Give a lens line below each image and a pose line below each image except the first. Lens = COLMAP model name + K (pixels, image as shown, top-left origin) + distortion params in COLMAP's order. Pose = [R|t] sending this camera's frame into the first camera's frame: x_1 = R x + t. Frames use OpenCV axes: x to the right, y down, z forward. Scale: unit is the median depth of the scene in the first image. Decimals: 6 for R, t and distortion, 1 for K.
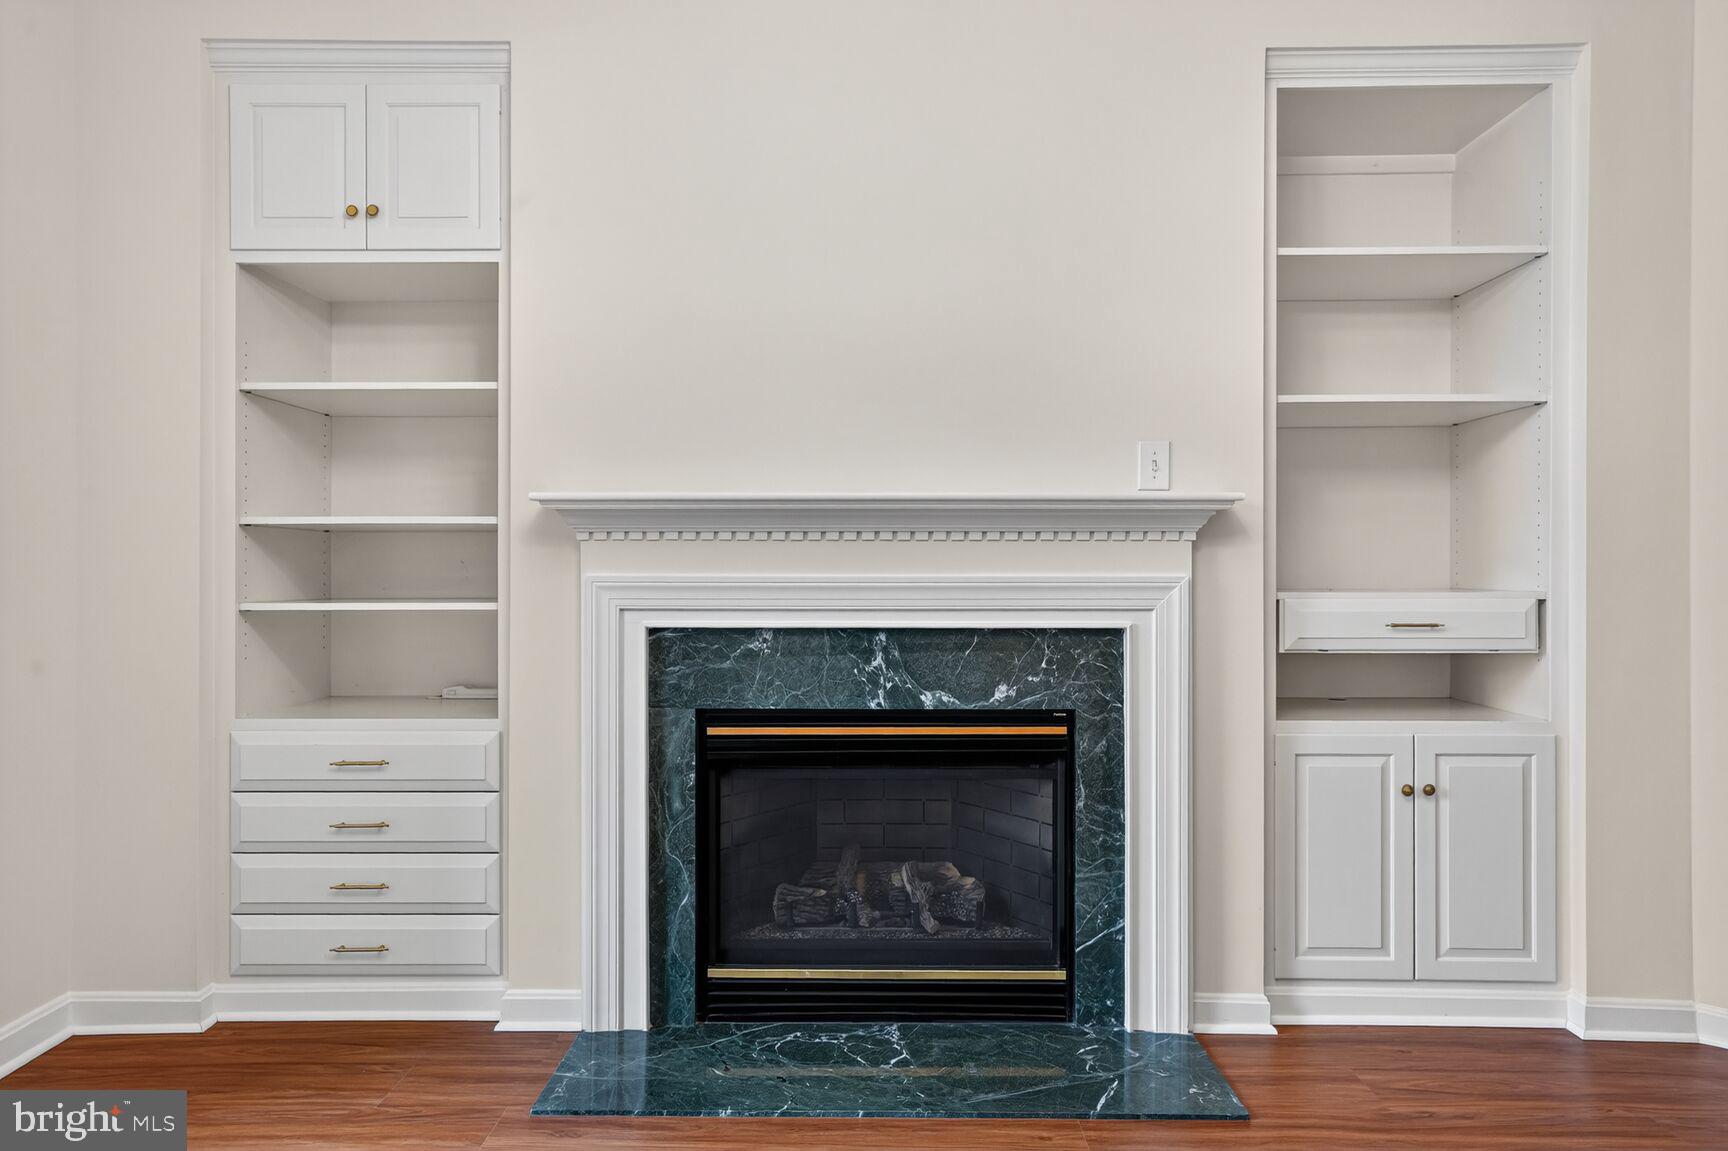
lens RADIAL K [[1331.0, 0, 864.0], [0, 1331.0, 575.5], [0, 0, 1]] dist [0.011985, 0.008358]
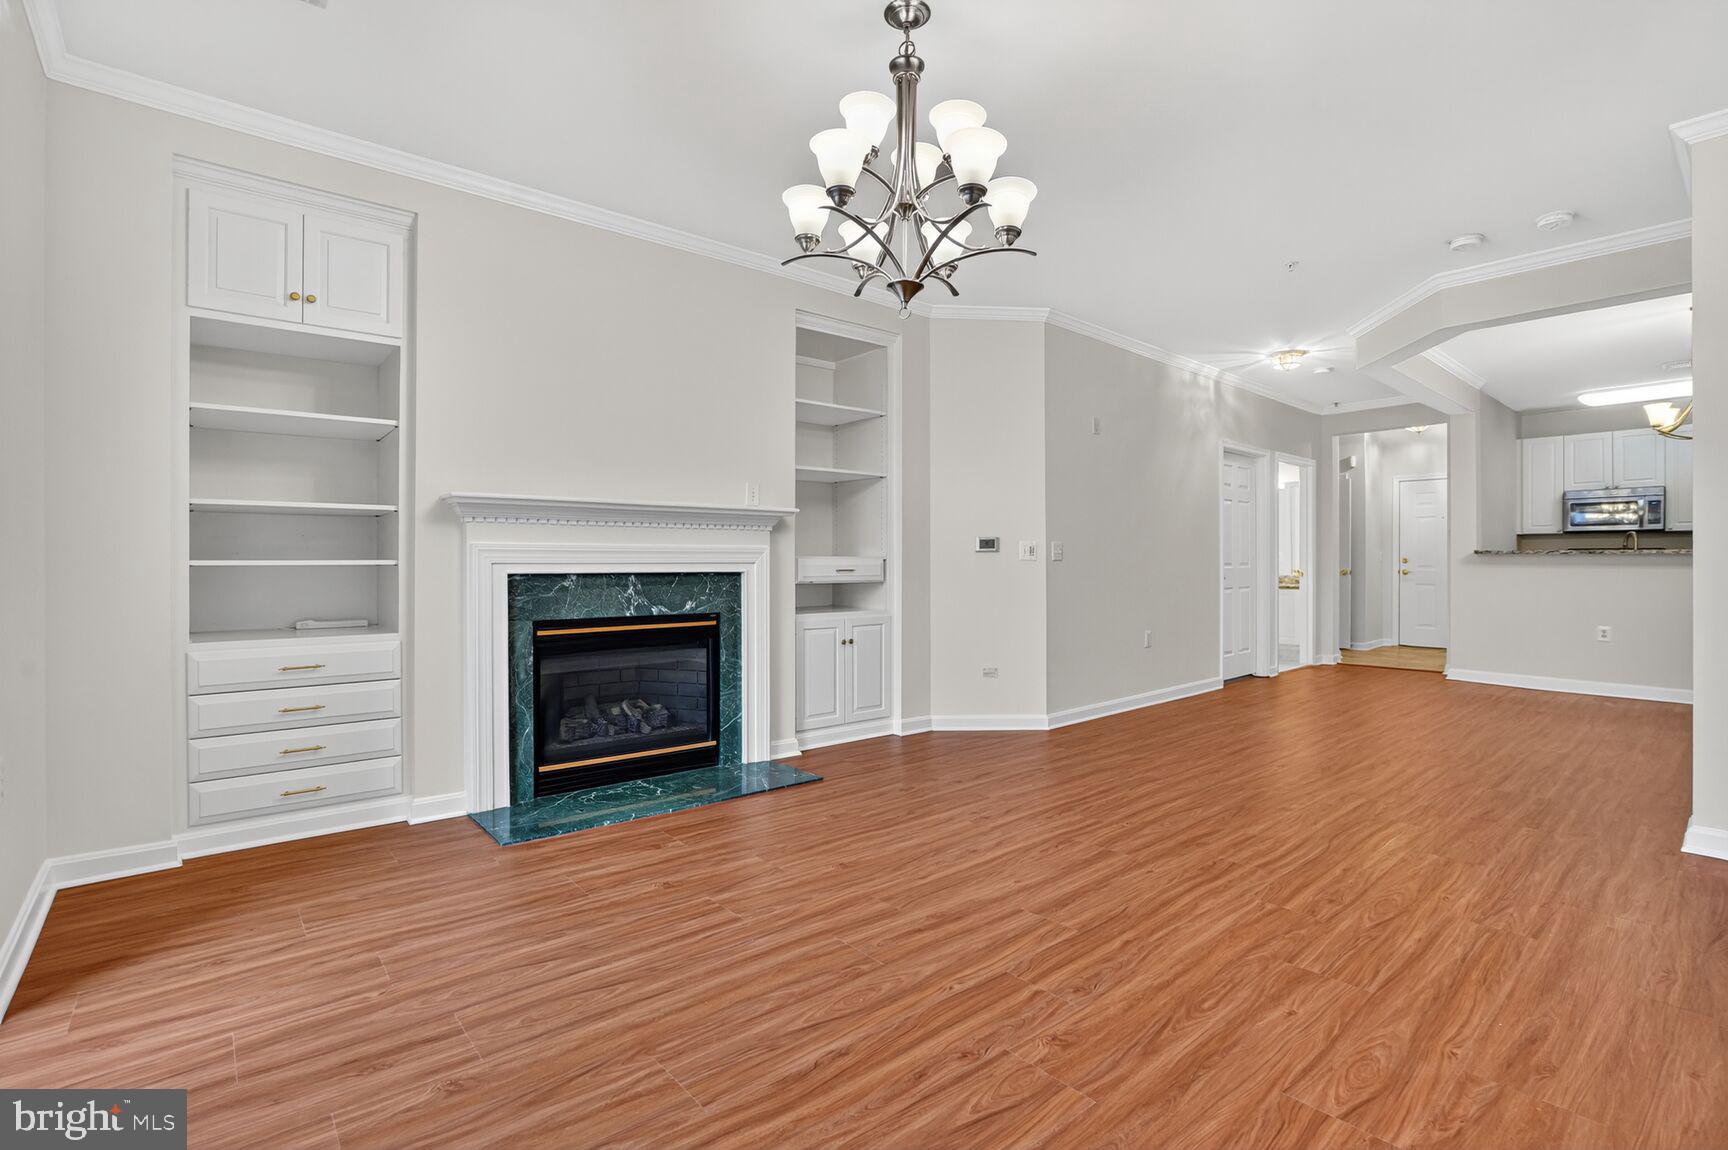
lens RADIAL K [[817.5, 0, 853.4], [0, 817.5, 567.6], [0, 0, 1]] dist [-0.048634, 0.019164]
pose [[0.763116, -0.004772, 0.646244, -0.493331], [-0.001953, 0.999951, 0.009690, 0.019489], [-0.646259, -0.008656, 0.763069, -0.084520]]
